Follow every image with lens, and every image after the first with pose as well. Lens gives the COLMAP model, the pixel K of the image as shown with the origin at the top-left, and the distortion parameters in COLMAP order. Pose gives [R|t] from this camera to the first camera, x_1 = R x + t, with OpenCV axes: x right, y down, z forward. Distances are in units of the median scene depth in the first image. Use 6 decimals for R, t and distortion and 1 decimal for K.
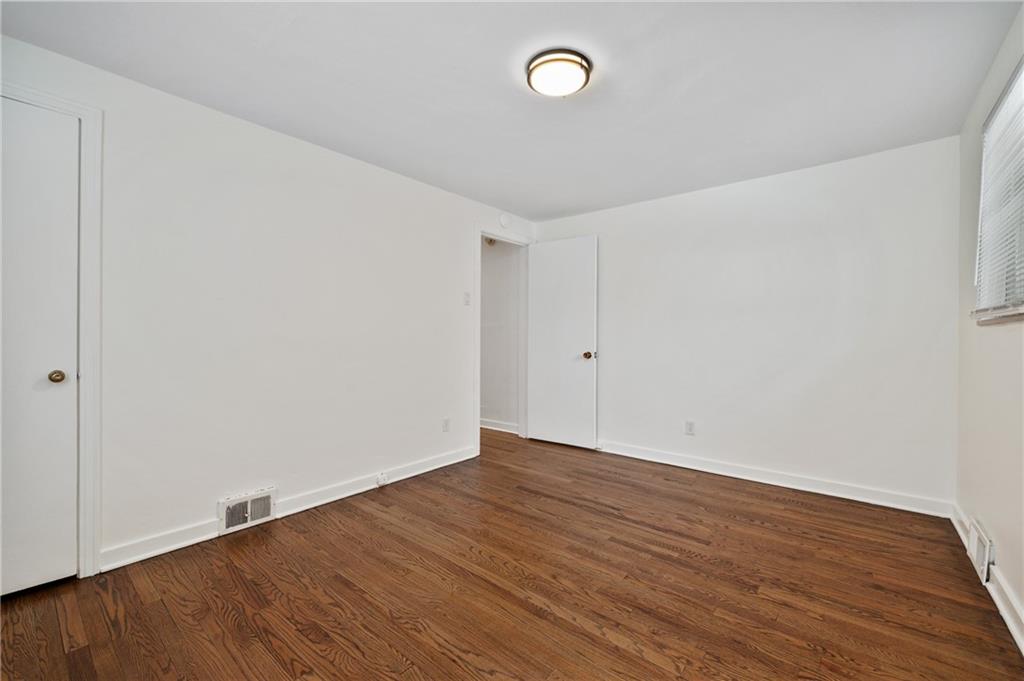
lens RADIAL K [[415.6, 0, 512.0], [0, 415.6, 340.5], [0, 0, 1]] dist [-0.000123, 0.000009]
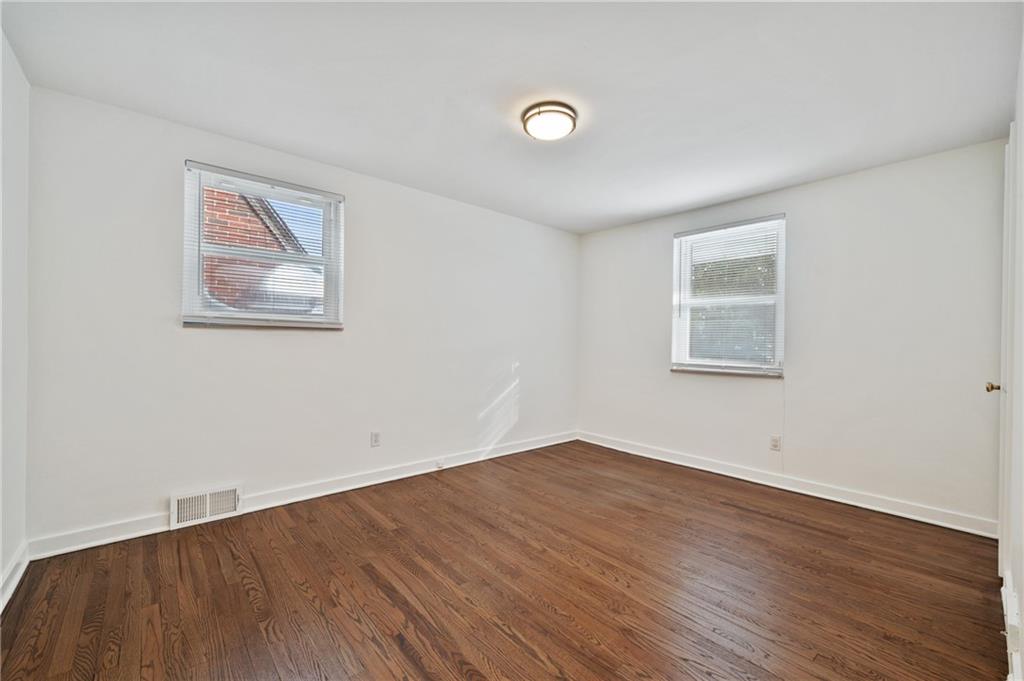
lens RADIAL K [[415.6, 0, 512.0], [0, 415.6, 340.5], [0, 0, 1]] dist [-0.000123, 0.000009]
pose [[-0.986926, -0.018237, 0.160136, 0.014249], [-0.017006, 0.999814, 0.009056, -0.025225], [-0.160272, 0.006215, -0.987053, 1.960794]]
